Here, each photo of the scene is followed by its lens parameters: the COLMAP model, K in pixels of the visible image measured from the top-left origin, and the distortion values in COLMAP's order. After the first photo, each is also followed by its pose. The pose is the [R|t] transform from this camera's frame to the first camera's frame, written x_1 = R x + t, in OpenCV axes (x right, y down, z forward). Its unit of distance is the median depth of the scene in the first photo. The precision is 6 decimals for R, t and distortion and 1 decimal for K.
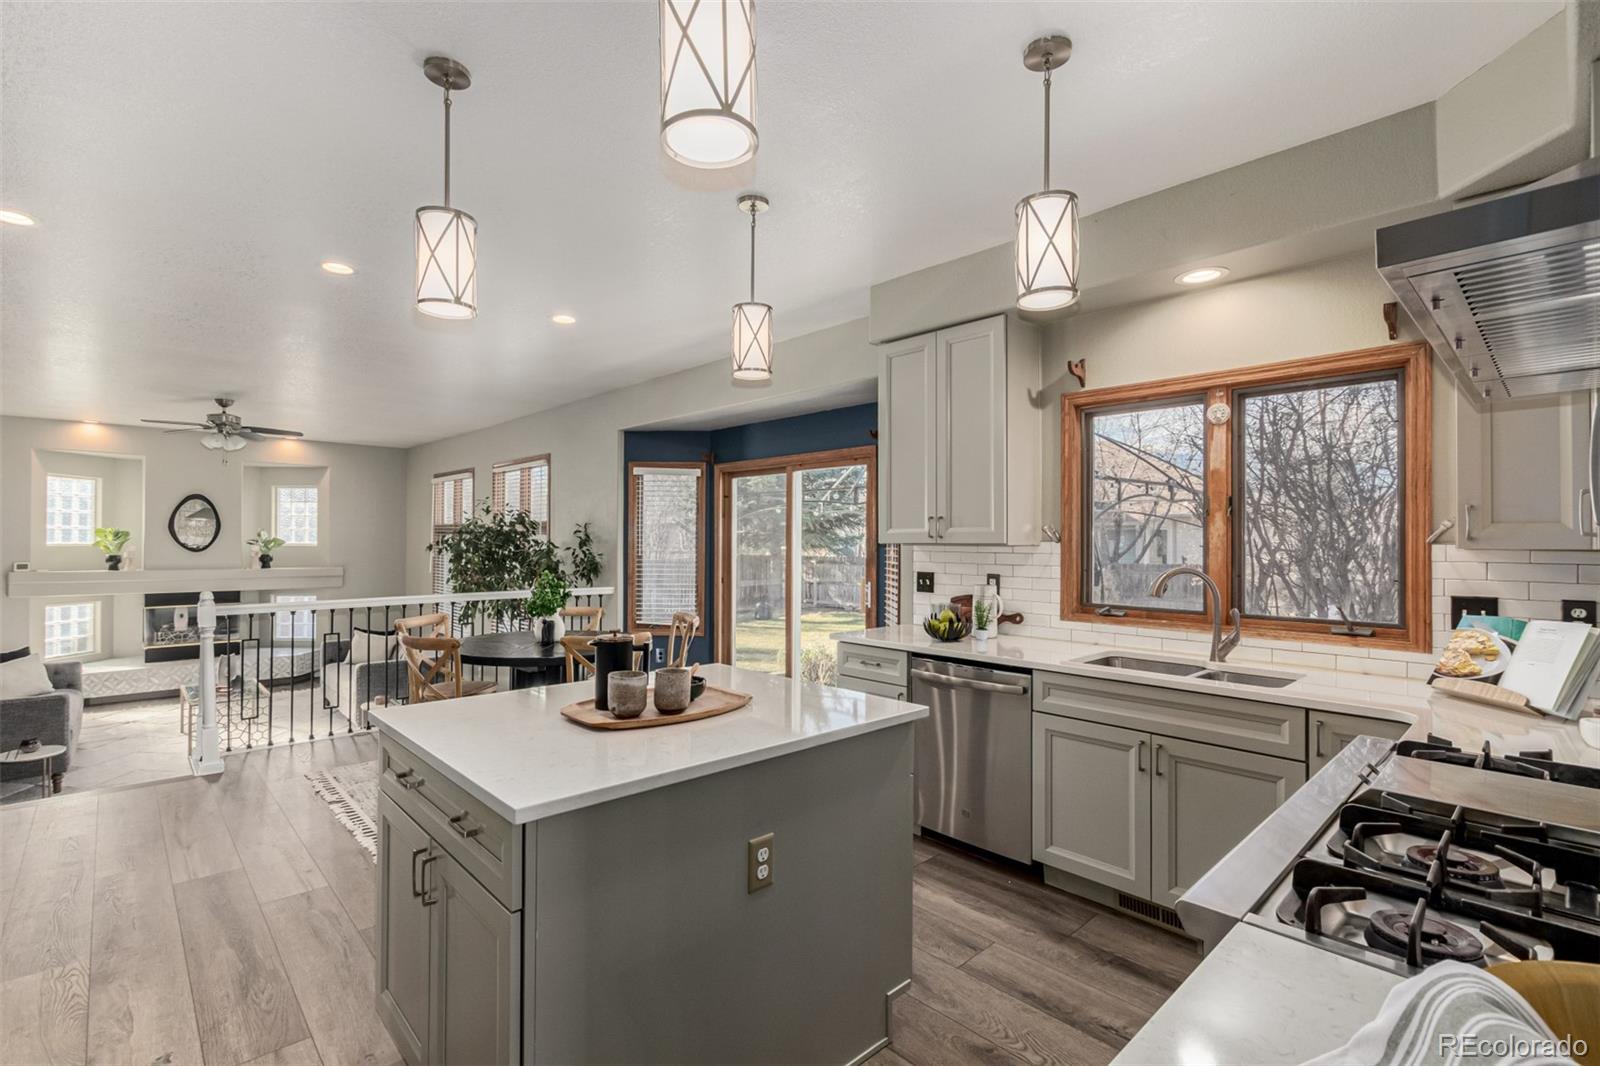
lens RADIAL K [[732.2, 0, 798.2], [0, 732.2, 533.1], [0, 0, 1]] dist [-0.001009, -0.000044]
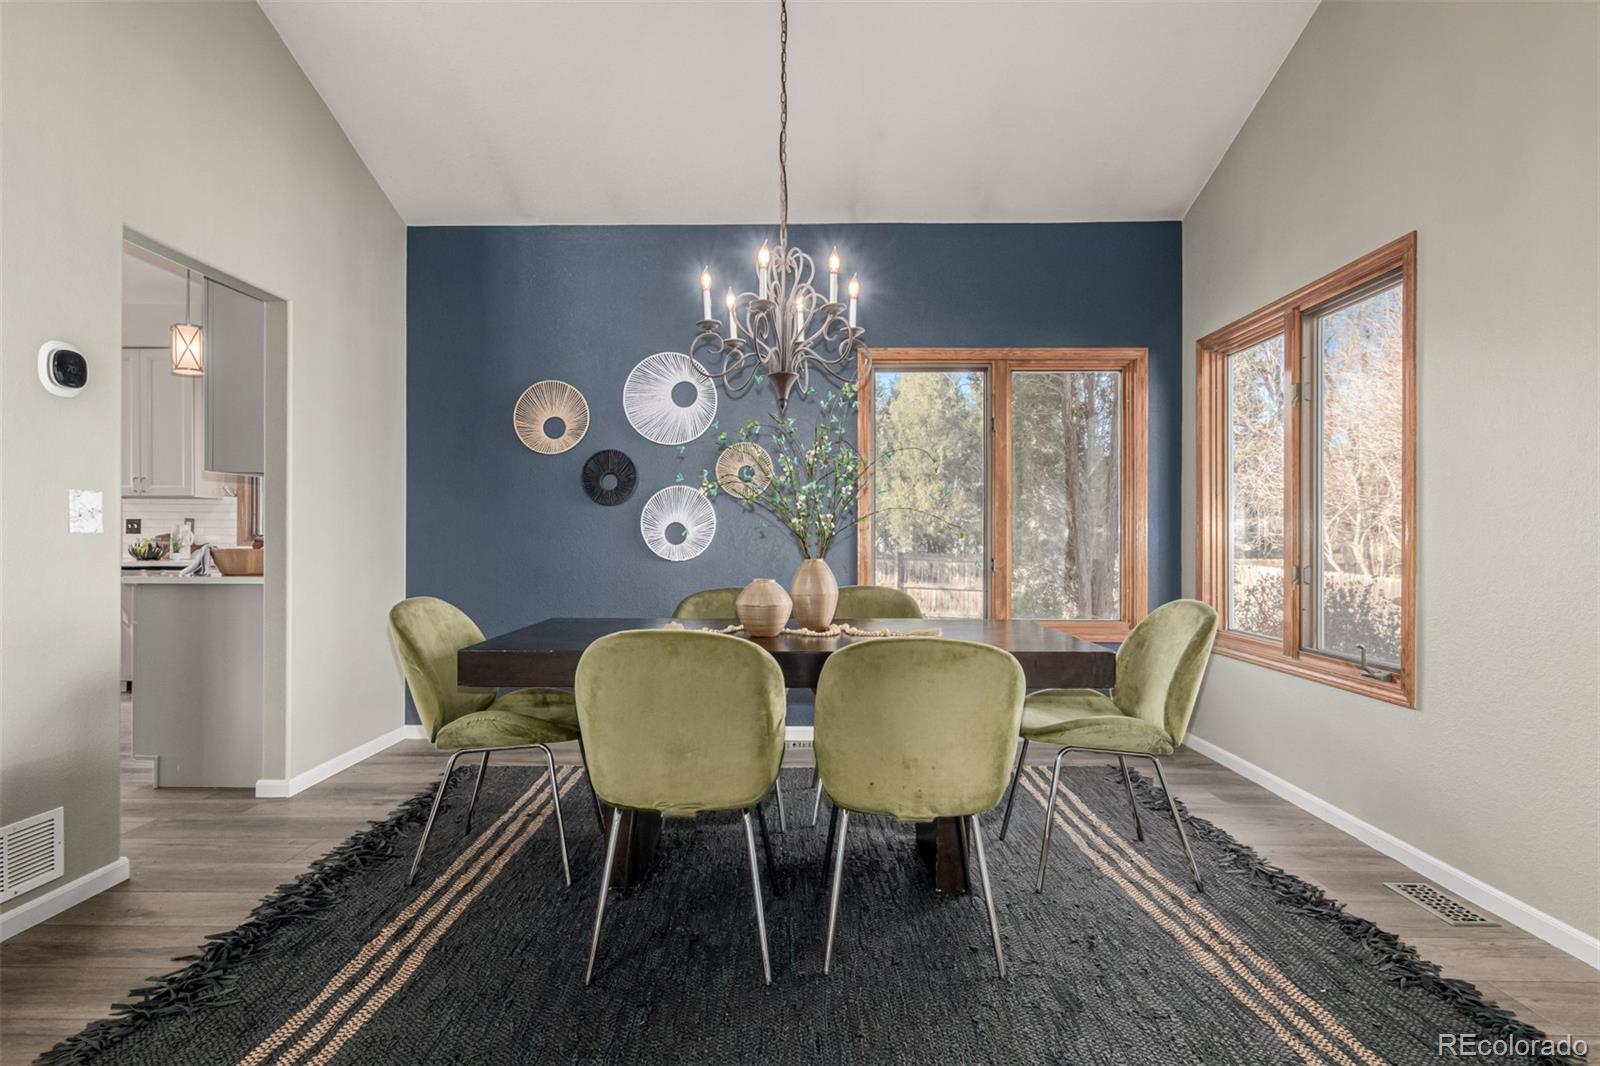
lens RADIAL K [[851.3, 0, 798.3], [0, 851.3, 535.4], [0, 0, 1]] dist [0.003507, 0.000092]
pose [[0.701723, -0.002952, 0.712444, -0.099413], [-0.003495, 0.999965, 0.007586, 0.075160], [-0.712442, -0.007813, 0.701688, -1.110230]]
